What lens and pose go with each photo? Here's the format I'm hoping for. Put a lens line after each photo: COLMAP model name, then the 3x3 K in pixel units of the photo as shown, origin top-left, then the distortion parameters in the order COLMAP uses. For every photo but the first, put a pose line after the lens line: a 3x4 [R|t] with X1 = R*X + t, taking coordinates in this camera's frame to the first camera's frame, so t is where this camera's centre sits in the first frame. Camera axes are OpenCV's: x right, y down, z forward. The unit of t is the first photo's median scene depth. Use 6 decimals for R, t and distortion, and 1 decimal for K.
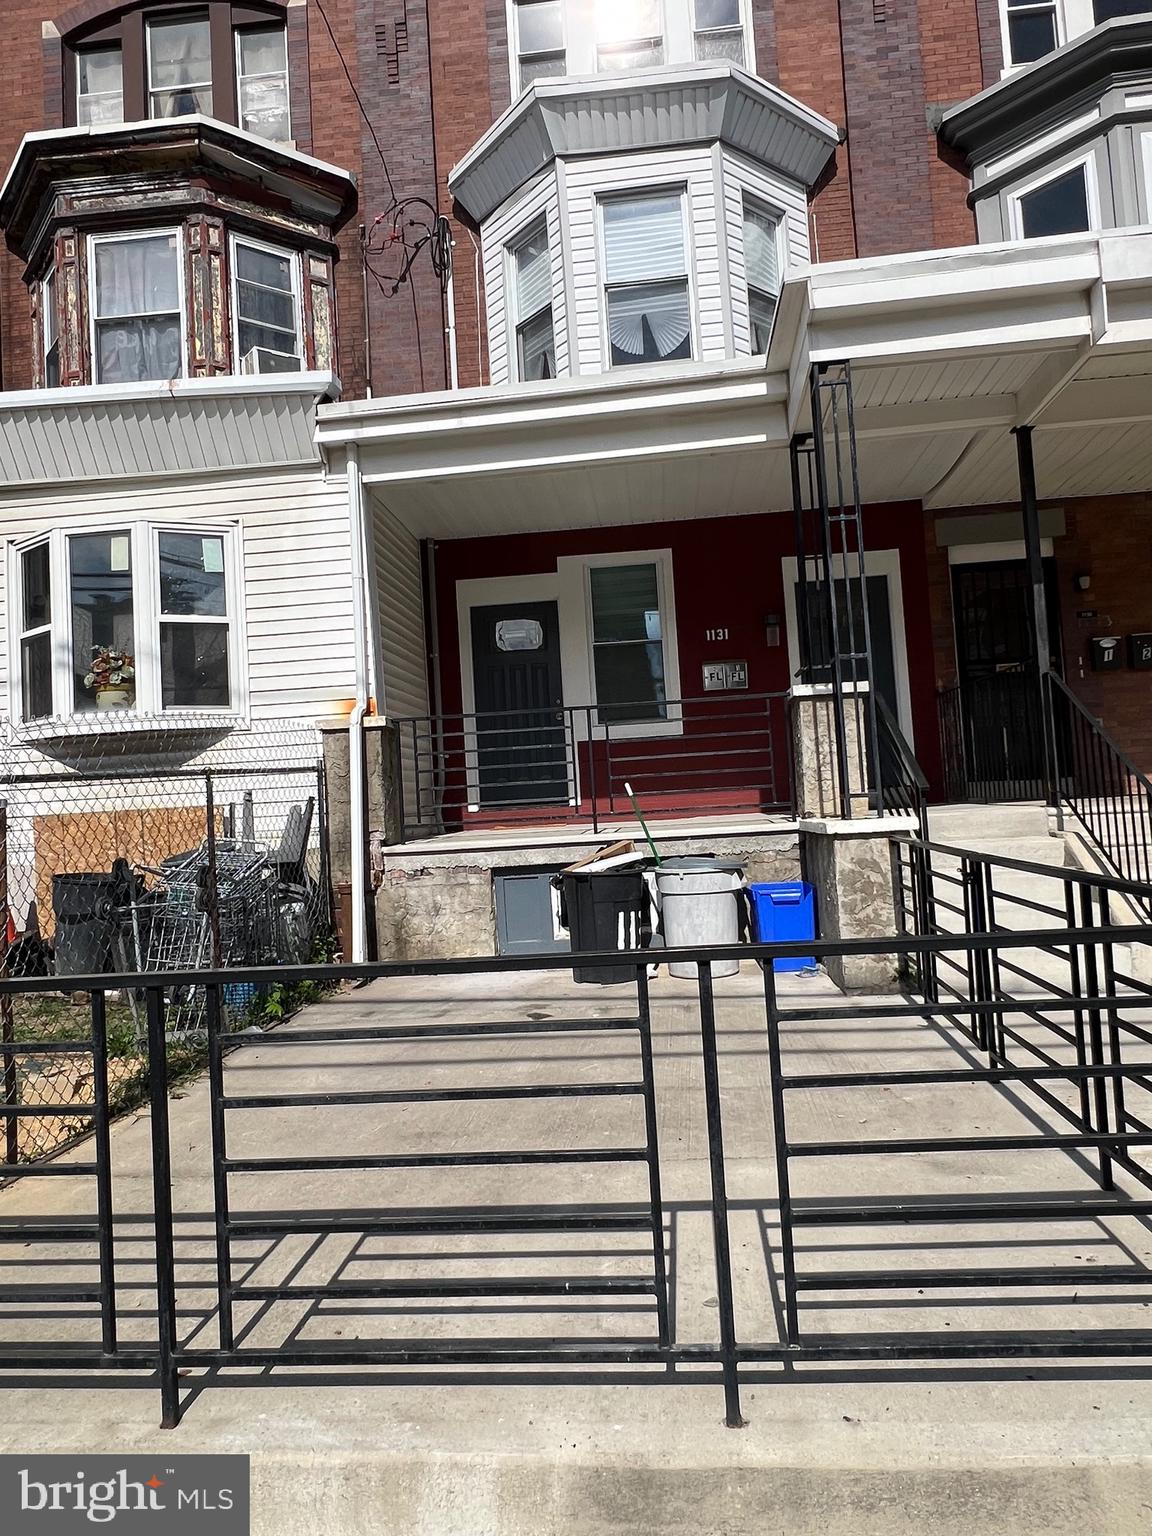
lens RADIAL K [[955.7, 0, 575.7], [0, 955.7, 762.0], [0, 0, 1]] dist [-0.004367, -0.001553]
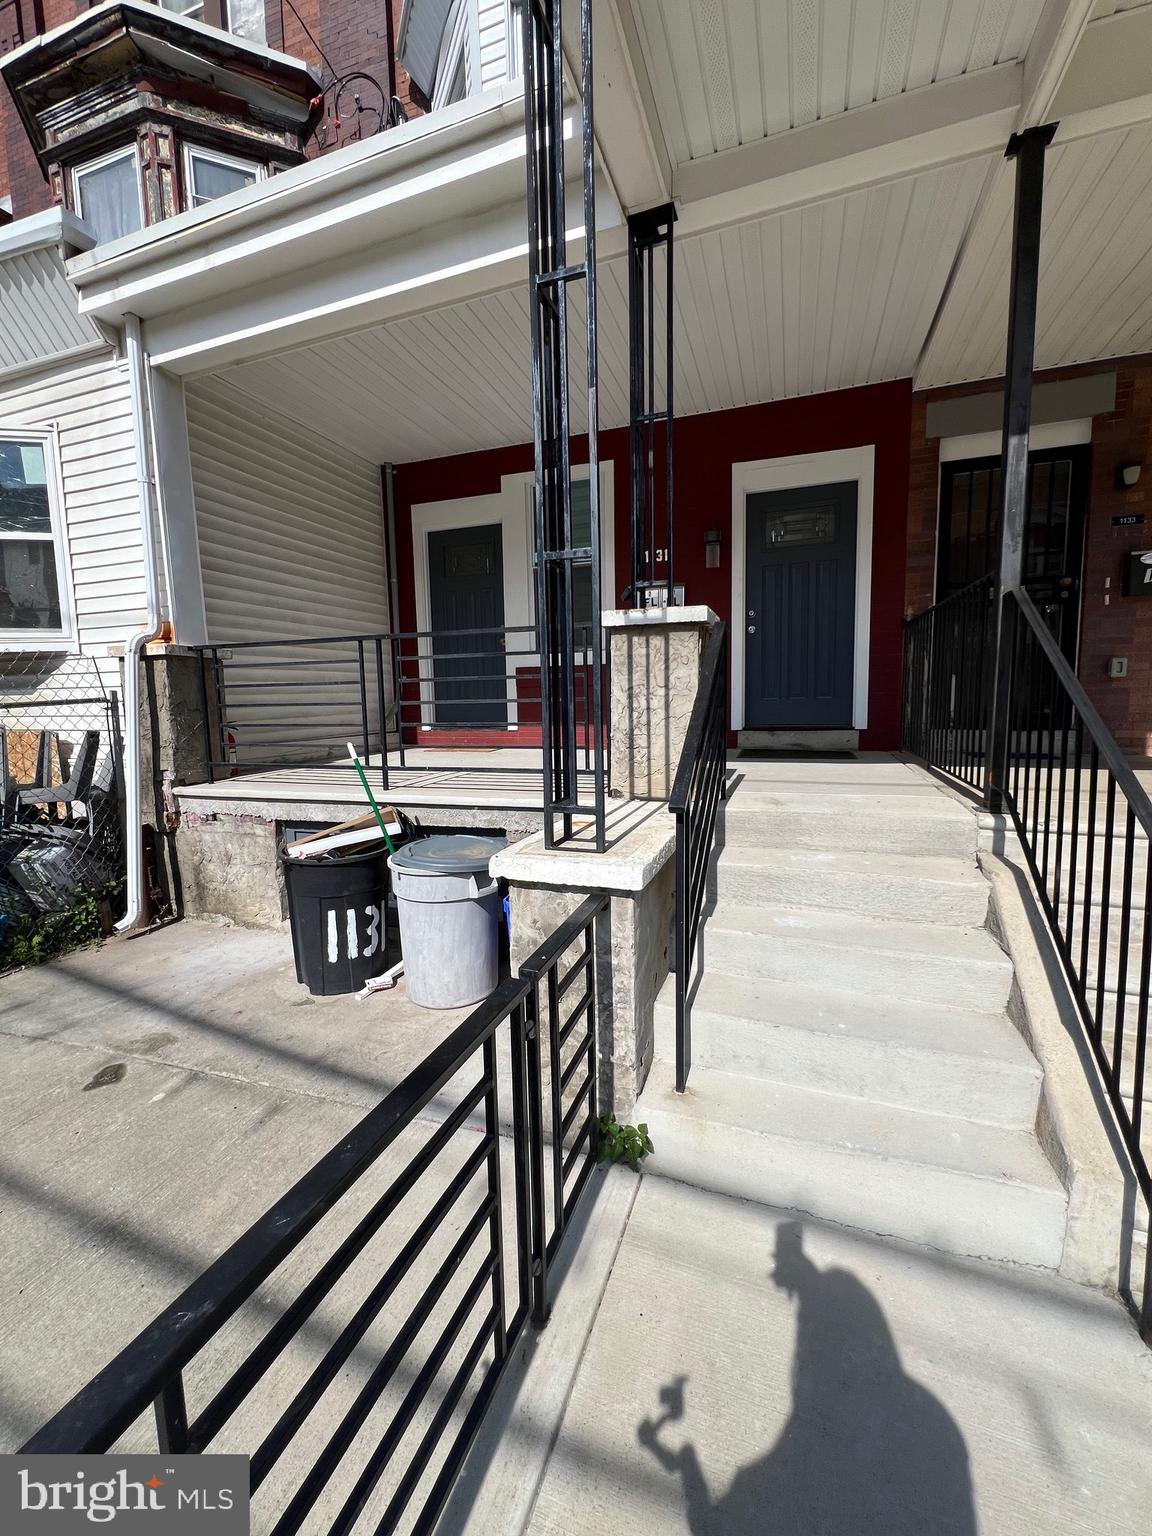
lens RADIAL K [[613.0, 0, 572.8], [0, 613.0, 764.8], [0, 0, 1]] dist [-0.003935, 0.000530]
pose [[0.970493, 0.065296, -0.232122, 0.229592], [-0.026722, 0.985832, 0.165591, -0.030709], [0.239646, -0.154502, 0.958488, 0.392590]]
